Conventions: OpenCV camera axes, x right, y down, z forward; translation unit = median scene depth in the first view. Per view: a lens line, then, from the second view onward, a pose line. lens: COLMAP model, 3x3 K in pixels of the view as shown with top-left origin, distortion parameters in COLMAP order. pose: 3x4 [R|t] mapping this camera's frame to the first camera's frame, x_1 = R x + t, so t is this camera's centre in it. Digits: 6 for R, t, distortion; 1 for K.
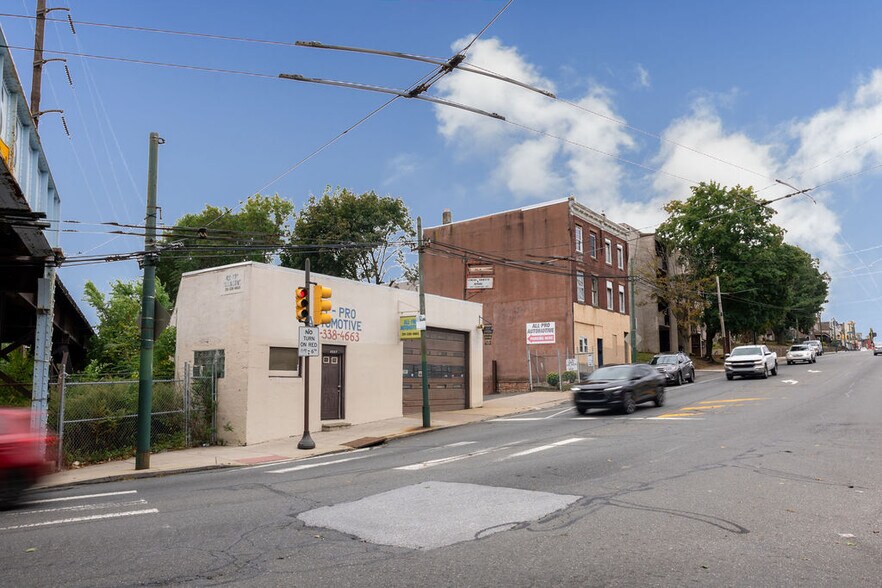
lens RADIAL K [[687.3, 0, 445.7], [0, 687.3, 293.4], [0, 0, 1]] dist [0.005681, 0.003488]
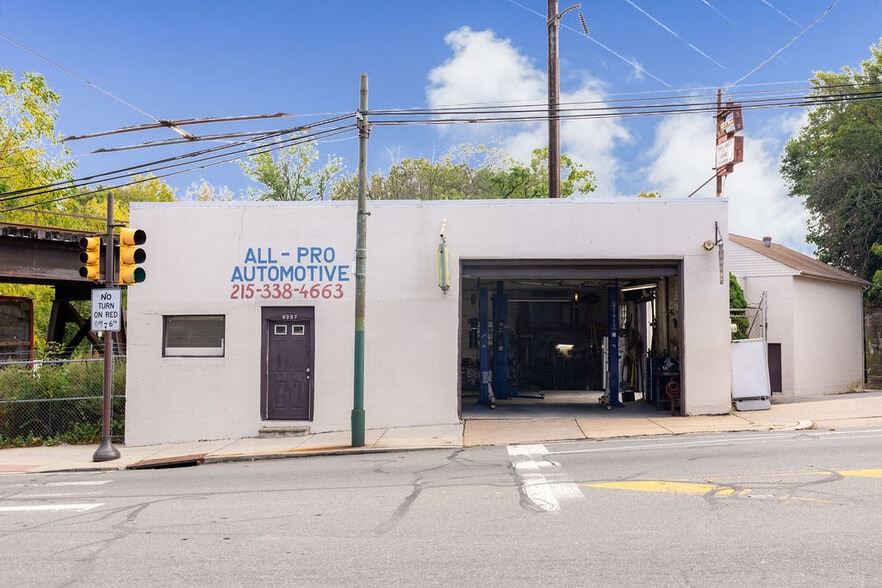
lens RADIAL K [[929.6, 0, 441.0], [0, 929.6, 294.0], [0, 0, 1]] dist [-0.001003, 0.022381]
pose [[0.513907, -0.038941, -0.856961, 0.653979], [0.114700, 0.993119, 0.023655, 0.058043], [0.850143, -0.110450, 0.514837, 0.661674]]
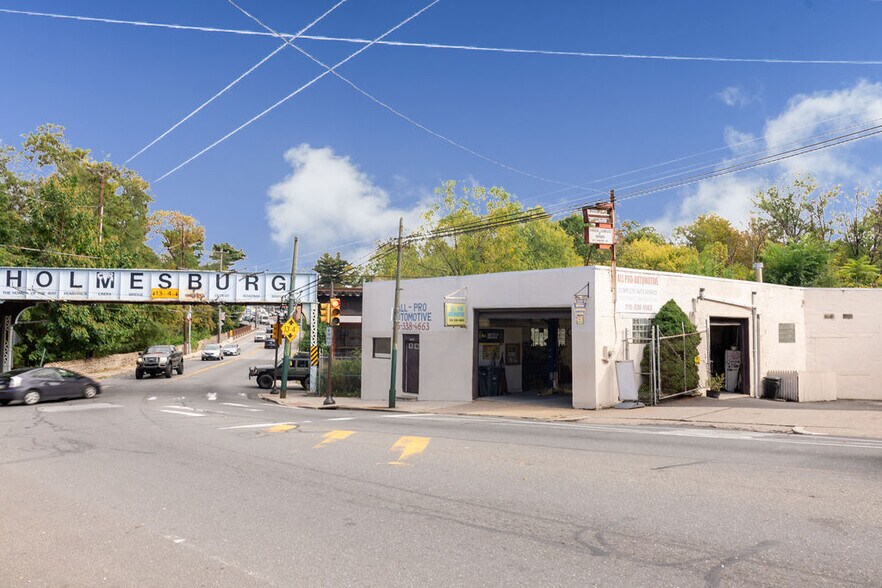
lens RADIAL K [[687.3, 0, 445.7], [0, 687.3, 293.4], [0, 0, 1]] dist [0.005681, 0.003488]
pose [[-0.234545, -0.048315, -0.970904, 1.032065], [0.123879, 0.989136, -0.079148, 0.106994], [0.964180, -0.138839, -0.226012, 1.334844]]
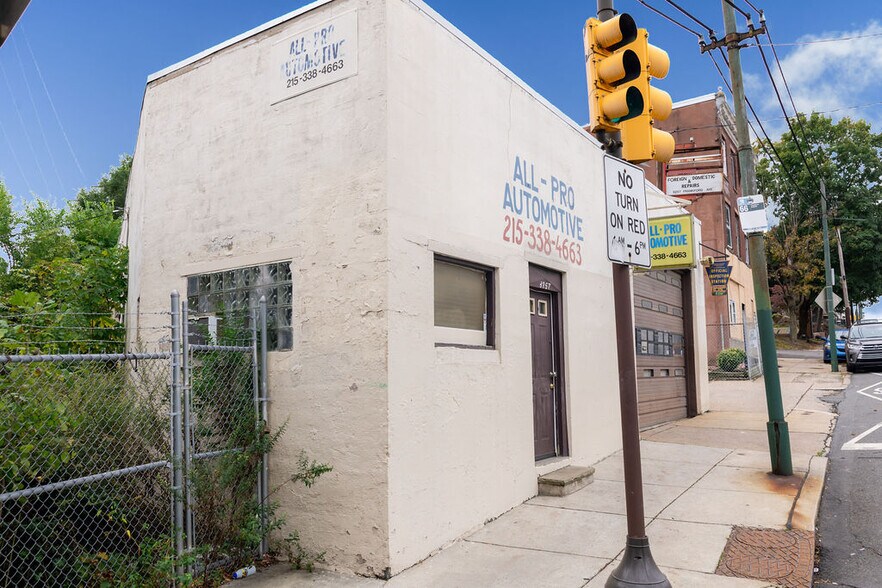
lens RADIAL K [[719.4, 0, 450.1], [0, 719.4, 292.0], [0, 0, 1]] dist [0.007820, 0.000496]
pose [[0.998150, -0.002773, 0.060739, -0.238155], [0.001635, 0.999822, 0.018783, 0.079621], [-0.060780, -0.018649, 0.997977, 0.585797]]
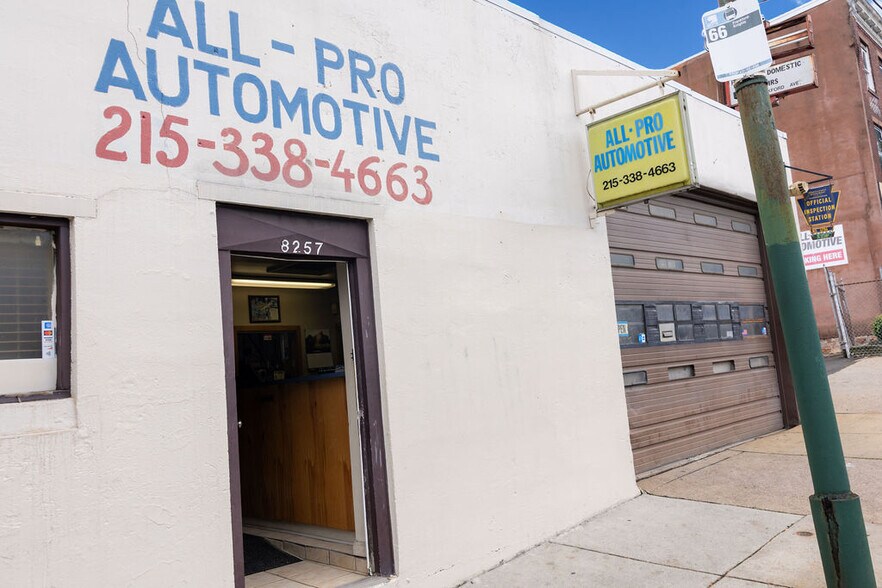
lens RADIAL K [[687.3, 0, 445.7], [0, 687.3, 293.4], [0, 0, 1]] dist [0.005681, 0.003488]
pose [[0.976476, -0.105763, -0.187906, -0.084621], [0.110745, 0.993717, 0.016188, 0.098109], [0.185013, -0.036617, 0.982054, 0.798325]]
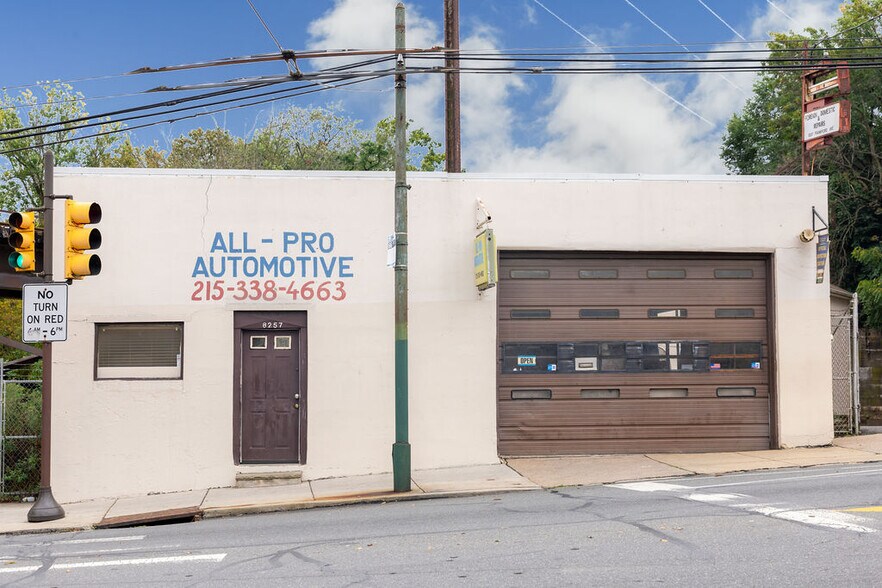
lens RADIAL K [[1268.4, 0, 433.8], [0, 1268.4, 295.7], [0, 0, 1]] dist [0.004217, 0.069849]
pose [[0.653332, -0.051676, -0.755306, 0.578982], [0.107352, 0.993910, 0.024857, 0.053445], [0.749422, -0.097323, 0.654901, 0.494038]]
